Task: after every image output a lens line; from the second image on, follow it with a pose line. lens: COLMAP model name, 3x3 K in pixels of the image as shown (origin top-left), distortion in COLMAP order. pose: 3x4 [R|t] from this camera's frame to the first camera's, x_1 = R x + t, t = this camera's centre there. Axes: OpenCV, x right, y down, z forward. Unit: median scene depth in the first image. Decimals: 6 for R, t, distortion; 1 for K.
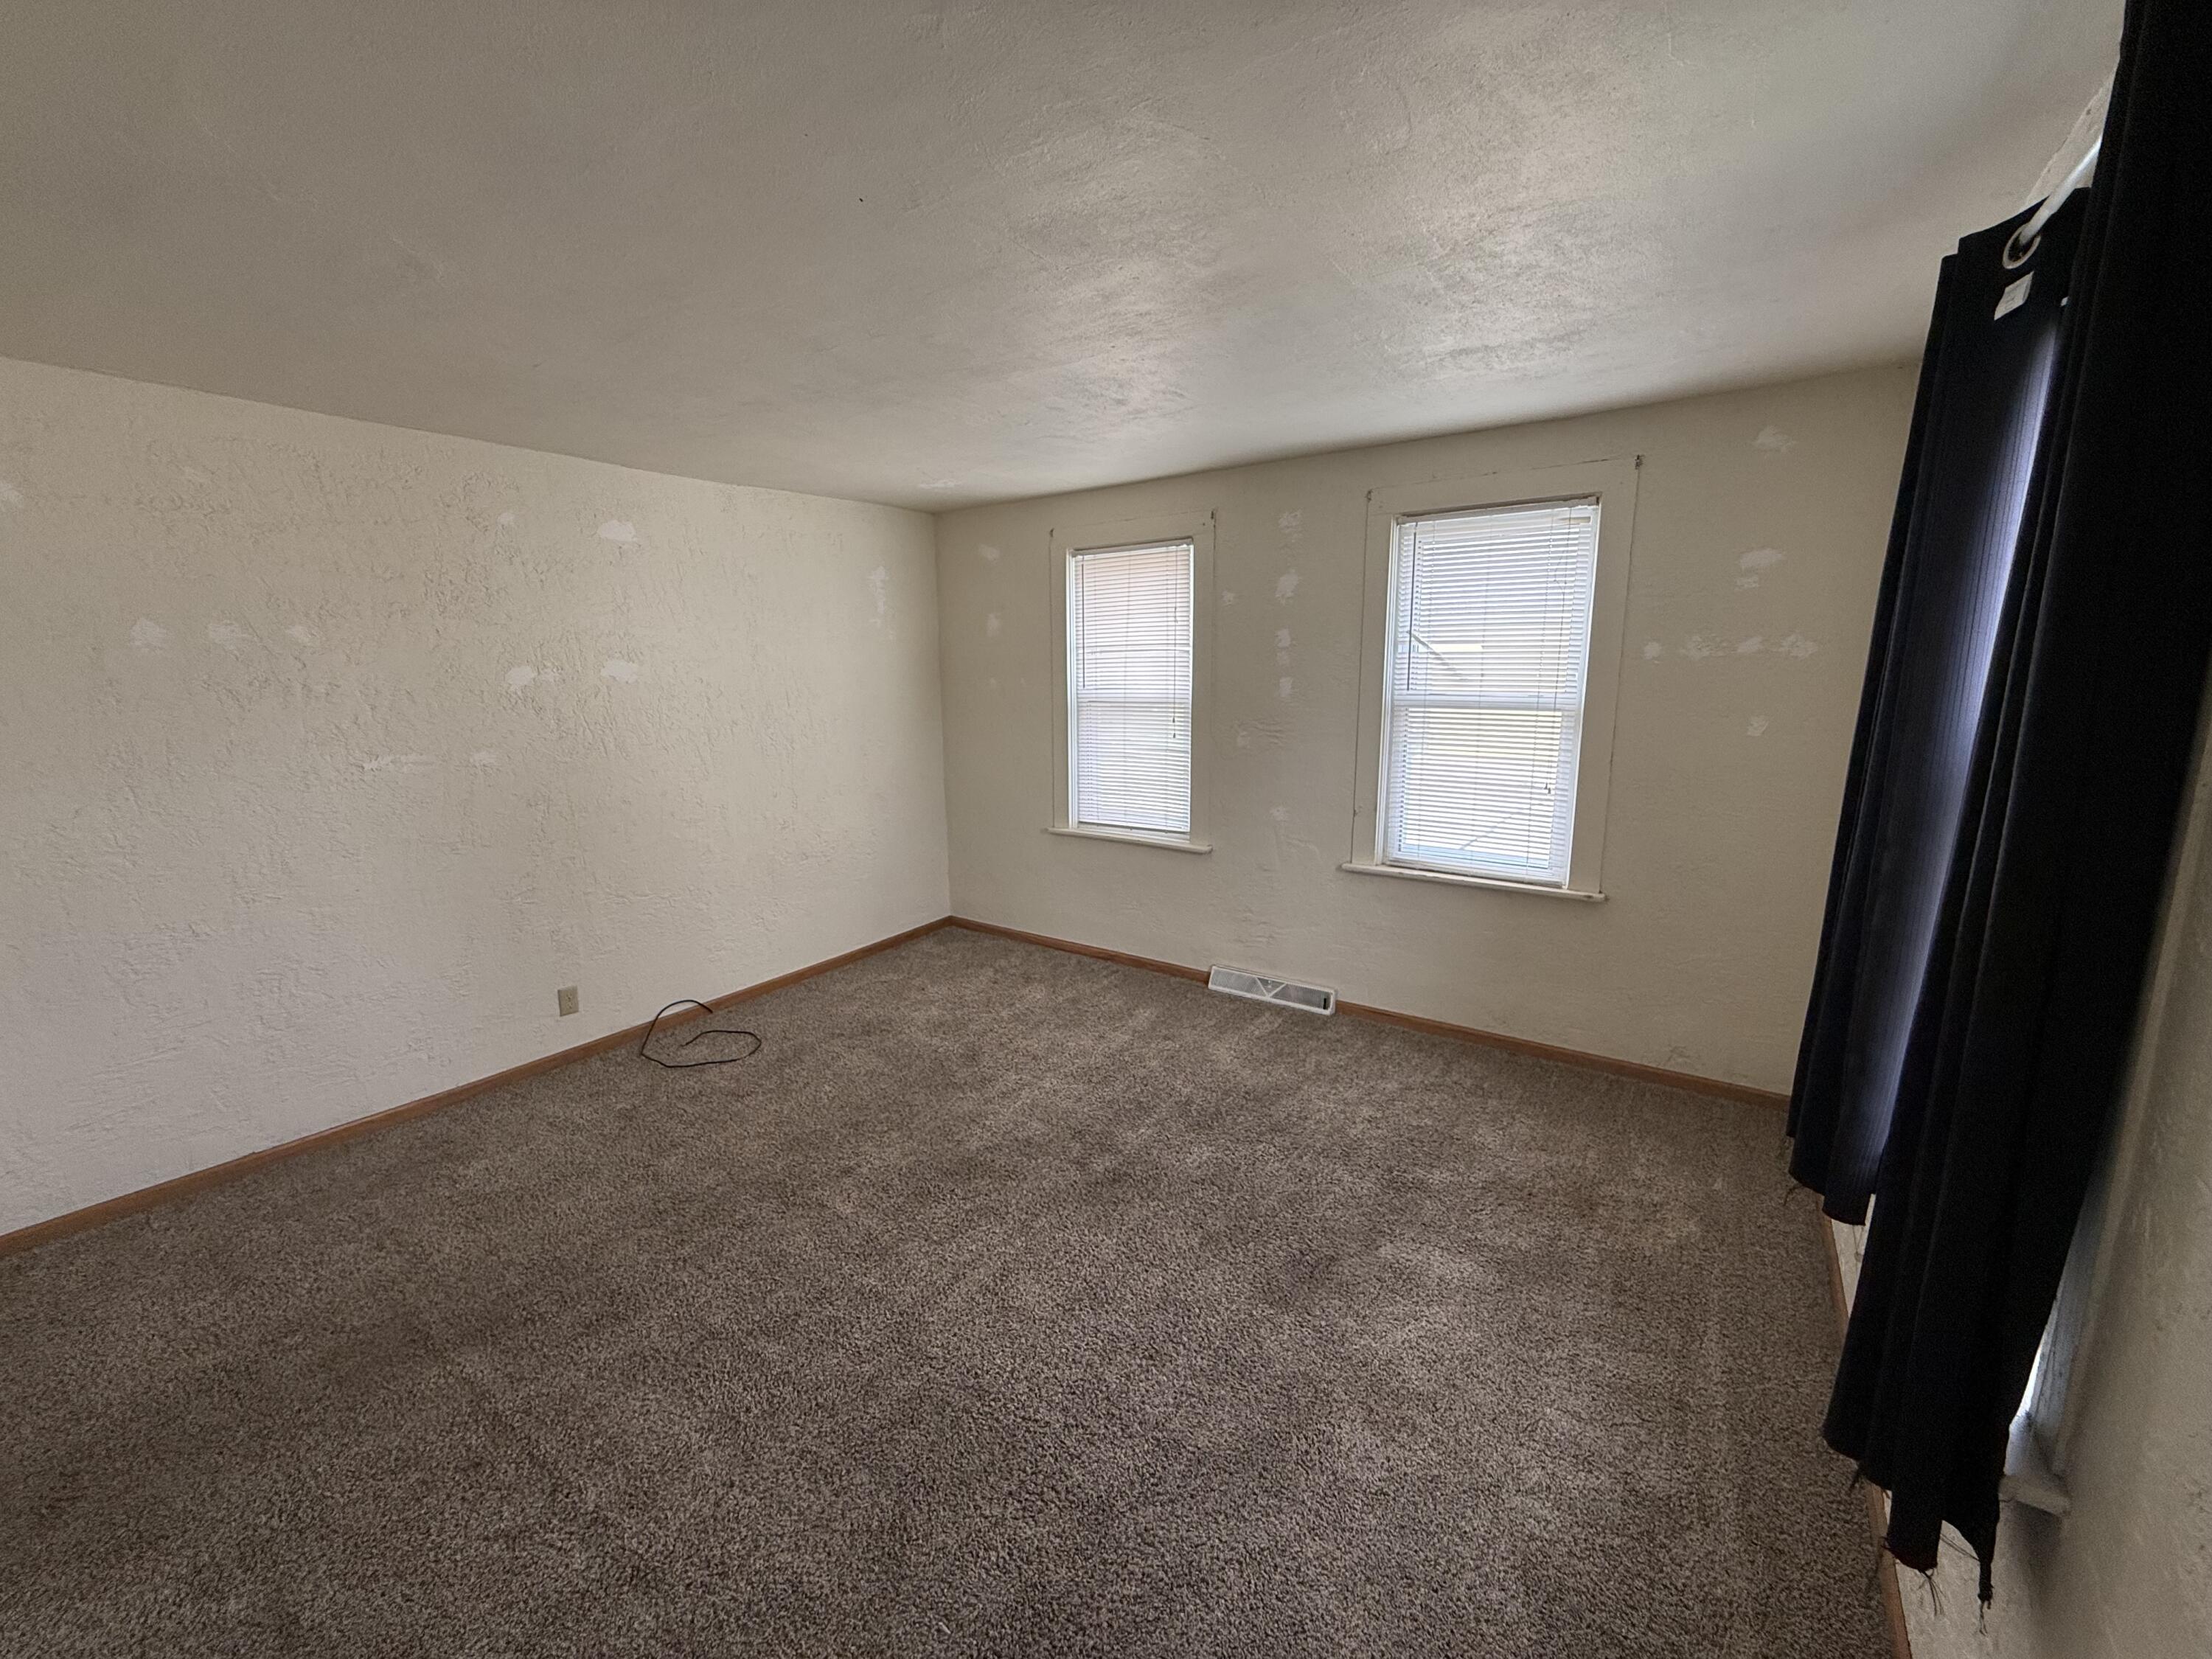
lens RADIAL K [[878.6, 0, 1100.0], [0, 878.6, 827.7], [0, 0, 1]] dist [0.000102, -0.000466]
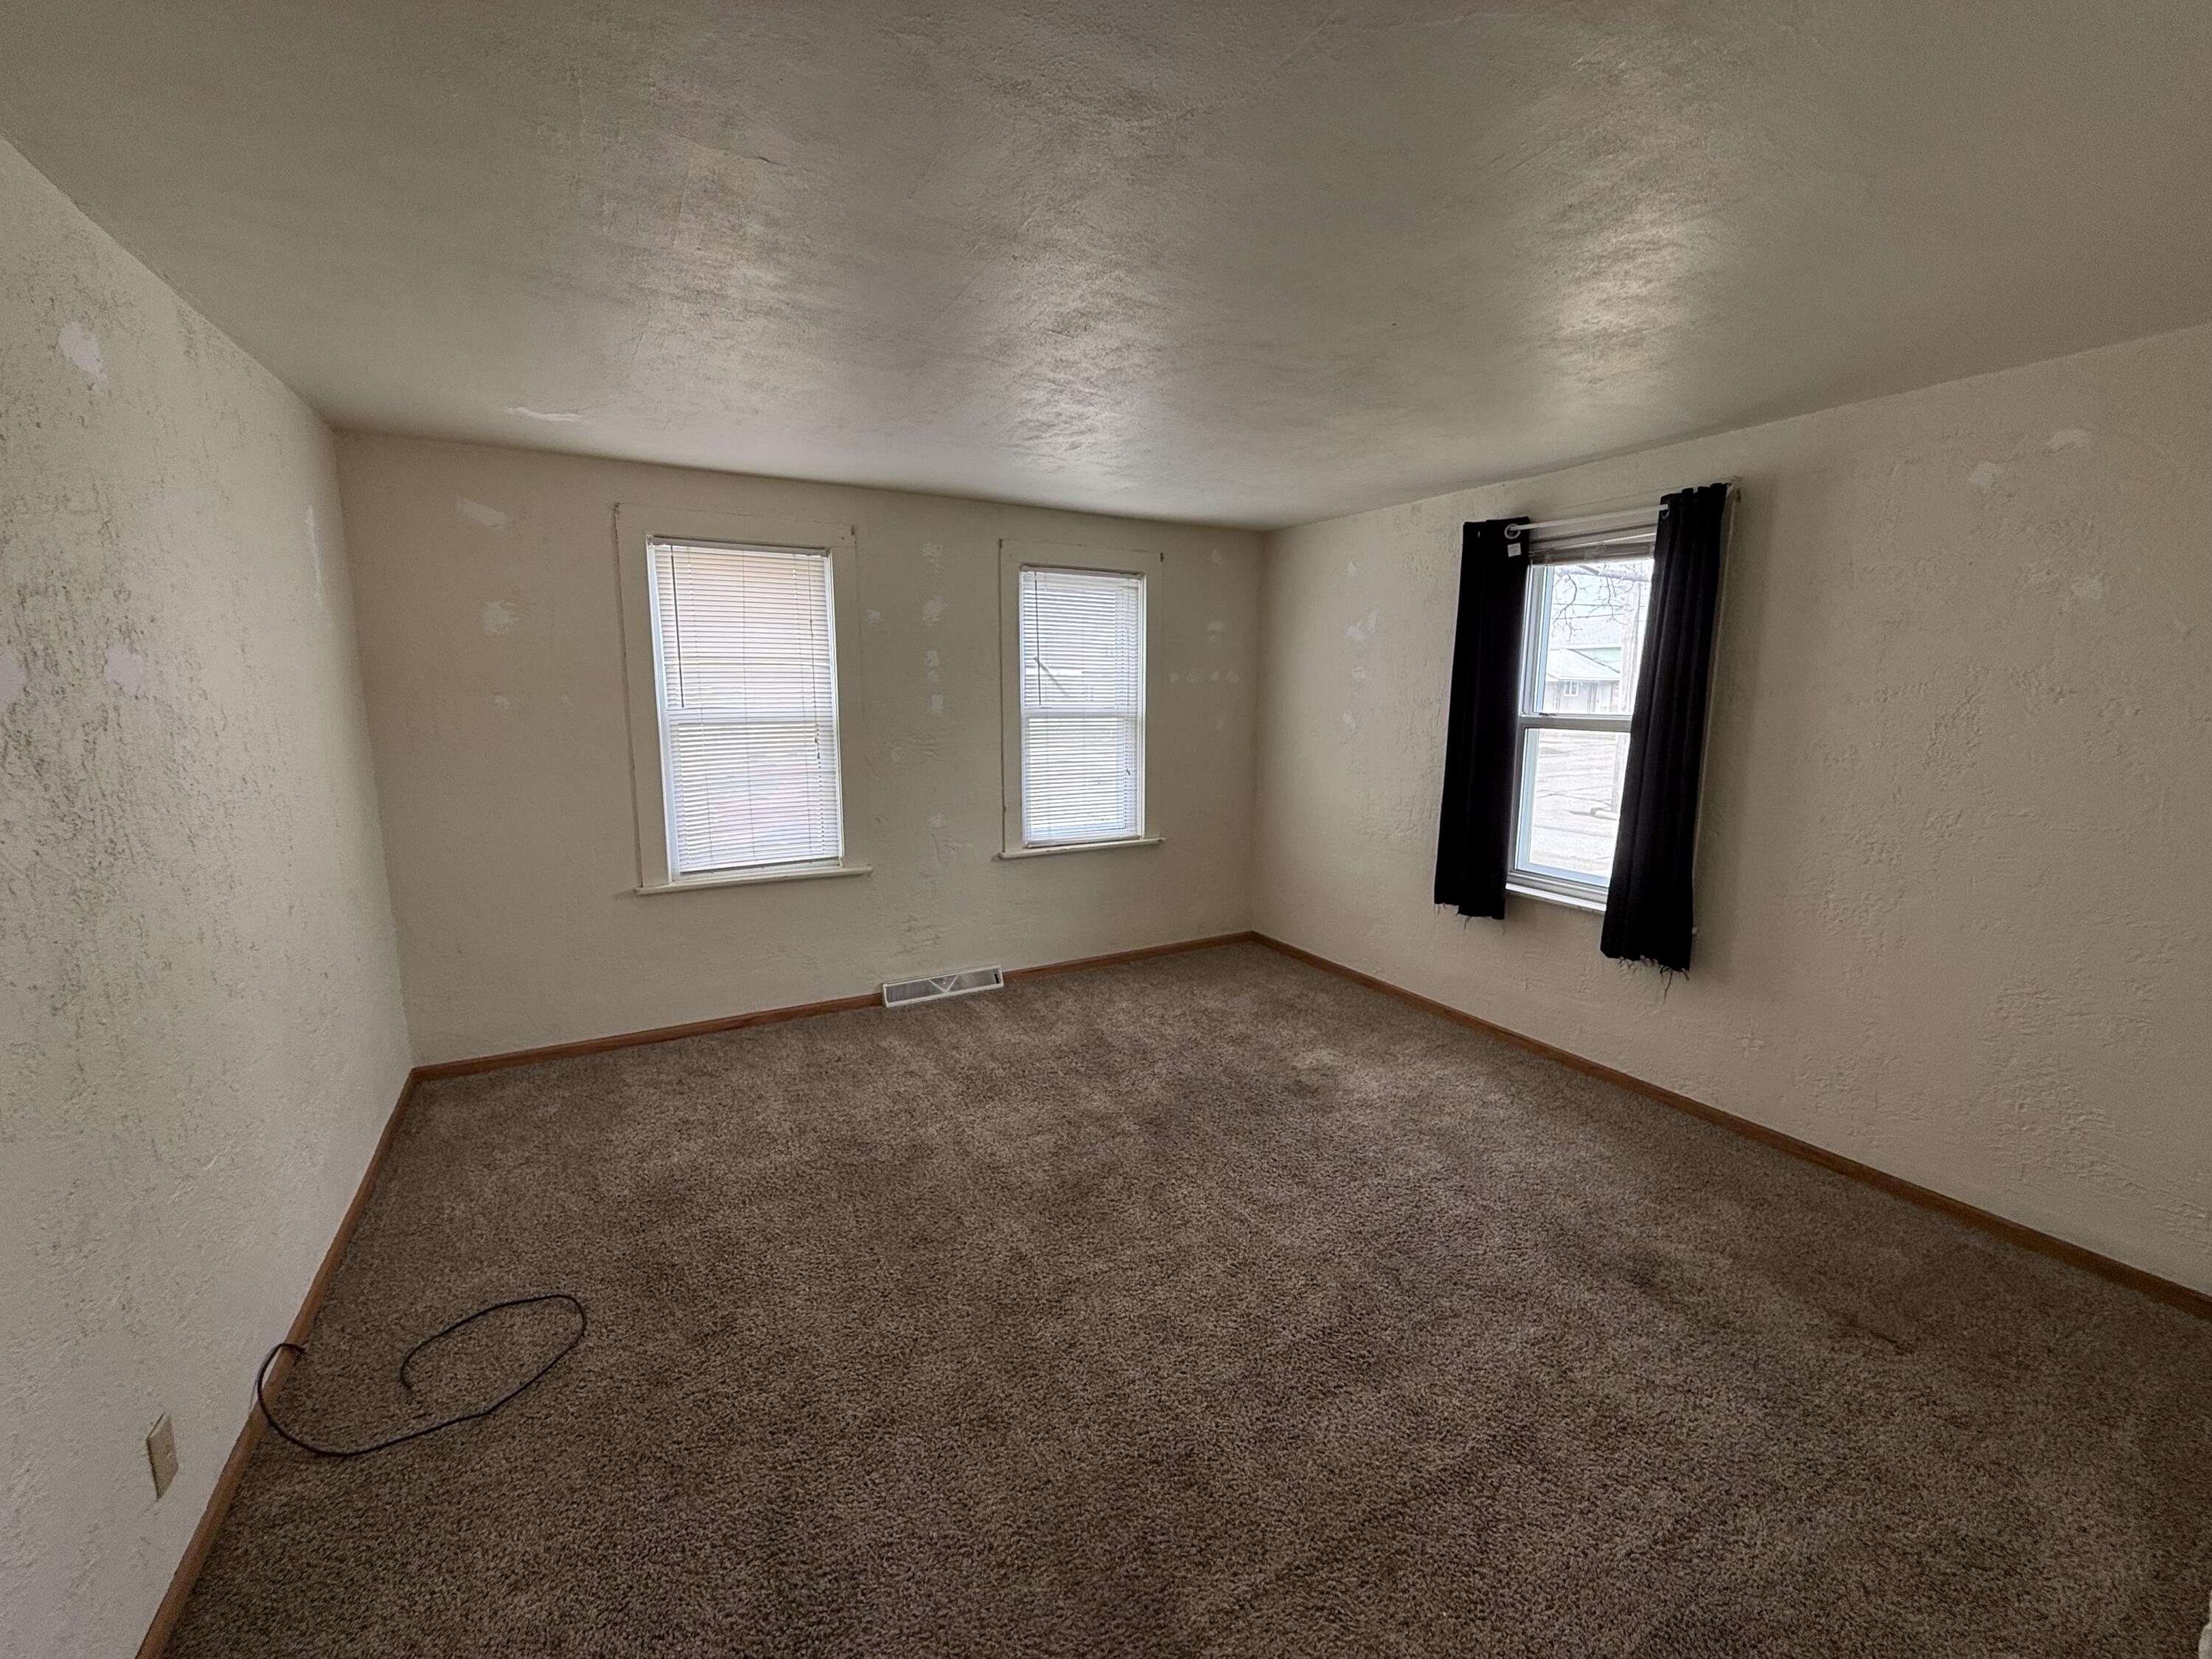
lens RADIAL K [[878.6, 0, 1100.0], [0, 878.6, 827.7], [0, 0, 1]] dist [0.000102, -0.000466]
pose [[0.429741, -0.130076, 0.893534, -0.712135], [0.156117, 0.985370, 0.068362, -0.052974], [-0.889354, 0.110118, 0.443761, 0.366246]]
